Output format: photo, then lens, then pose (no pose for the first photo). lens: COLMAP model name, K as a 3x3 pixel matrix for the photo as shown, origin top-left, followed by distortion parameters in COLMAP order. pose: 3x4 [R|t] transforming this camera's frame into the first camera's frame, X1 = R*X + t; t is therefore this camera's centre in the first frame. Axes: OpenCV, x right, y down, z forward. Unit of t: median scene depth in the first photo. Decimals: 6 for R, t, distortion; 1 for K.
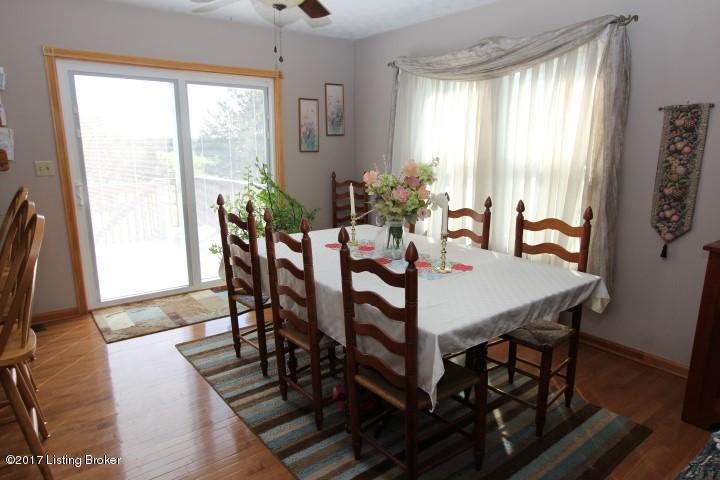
lens RADIAL K [[466.6, 0, 361.8], [0, 466.6, 241.7], [0, 0, 1]] dist [0.000914, -0.001087]
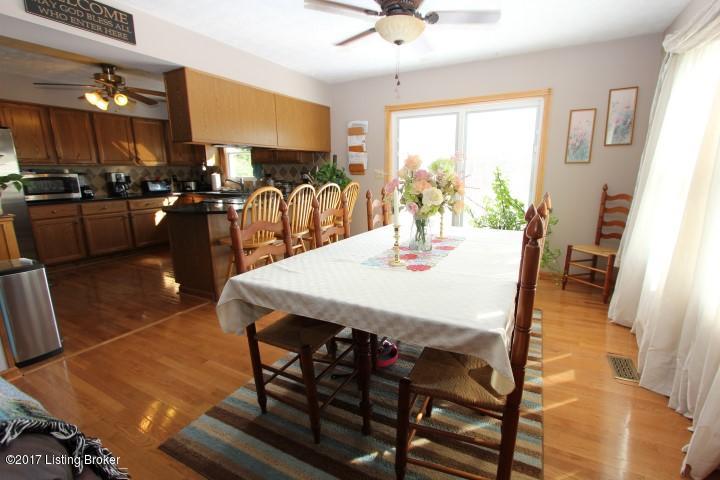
lens RADIAL K [[330.4, 0, 362.8], [0, 330.4, 242.2], [0, 0, 1]] dist [-0.011453, -0.000052]
pose [[0.417032, 0.180108, -0.890868, 0.369920], [-0.177866, 0.977390, 0.114338, -0.024614], [0.891318, 0.110773, 0.439637, 0.302387]]
